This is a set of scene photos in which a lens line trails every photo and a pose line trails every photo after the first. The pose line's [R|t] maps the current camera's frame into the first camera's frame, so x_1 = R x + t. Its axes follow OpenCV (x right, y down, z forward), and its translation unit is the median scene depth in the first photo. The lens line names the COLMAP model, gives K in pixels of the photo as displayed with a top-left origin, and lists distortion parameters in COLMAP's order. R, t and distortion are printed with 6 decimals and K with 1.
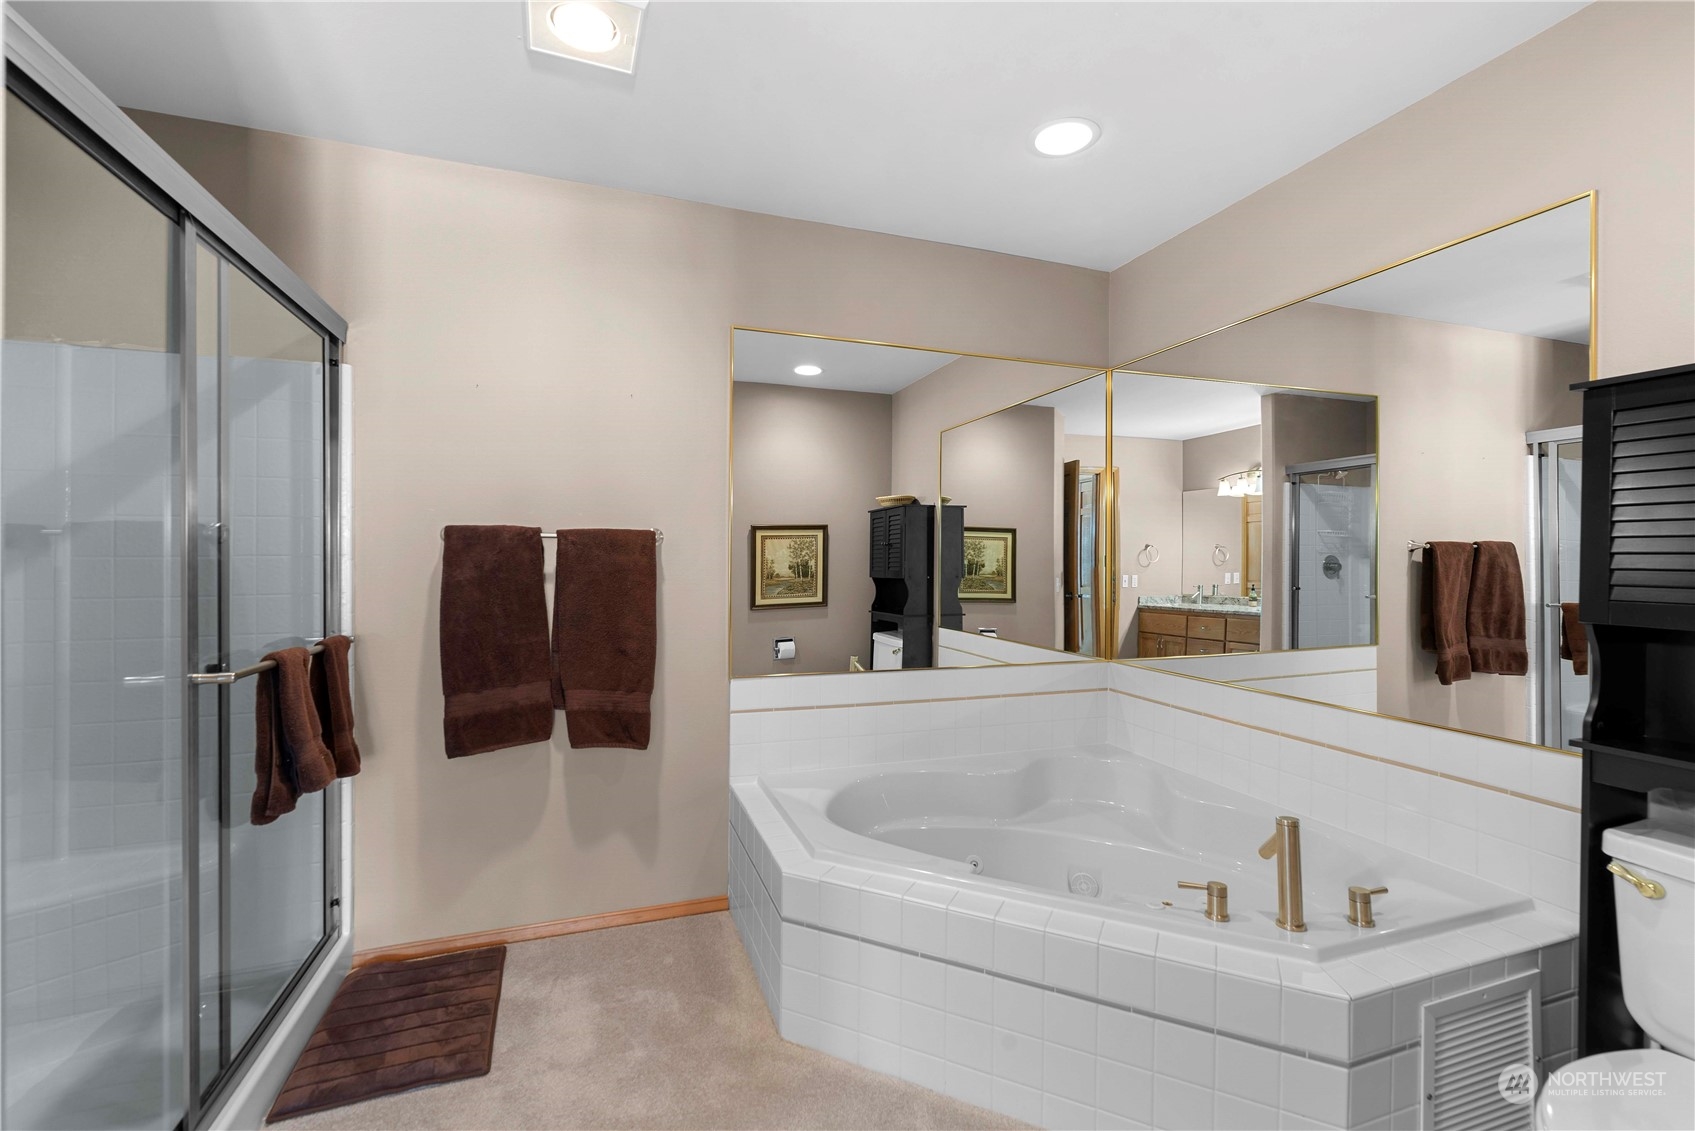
lens RADIAL K [[747.7, 0, 855.3], [0, 747.7, 564.4], [0, 0, 1]] dist [0.006359, -0.001473]
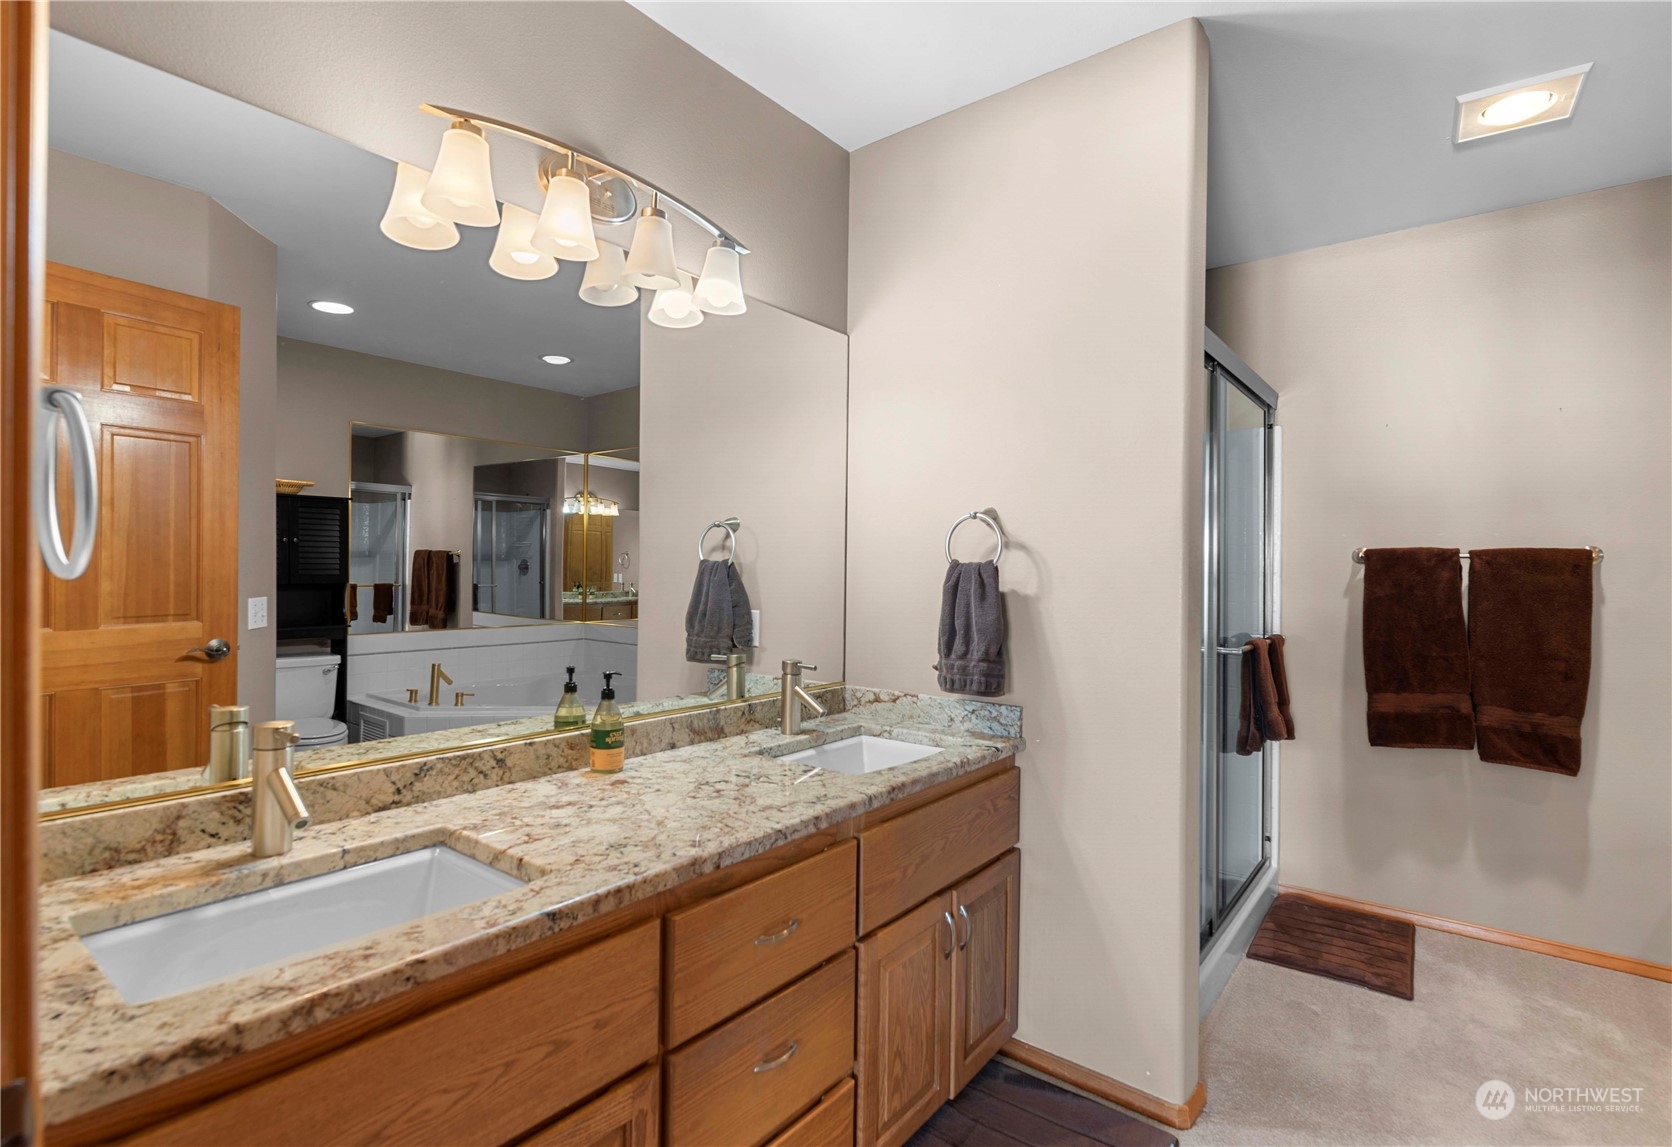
lens RADIAL K [[820.1, 0, 837.5], [0, 820.1, 571.1], [0, 0, 1]] dist [0.003761, 0.000490]
pose [[0.545885, 0.004560, -0.837848, 0.099115], [-0.005839, 0.999982, 0.001639, -0.014673], [0.837840, 0.003998, 0.545902, -0.429815]]
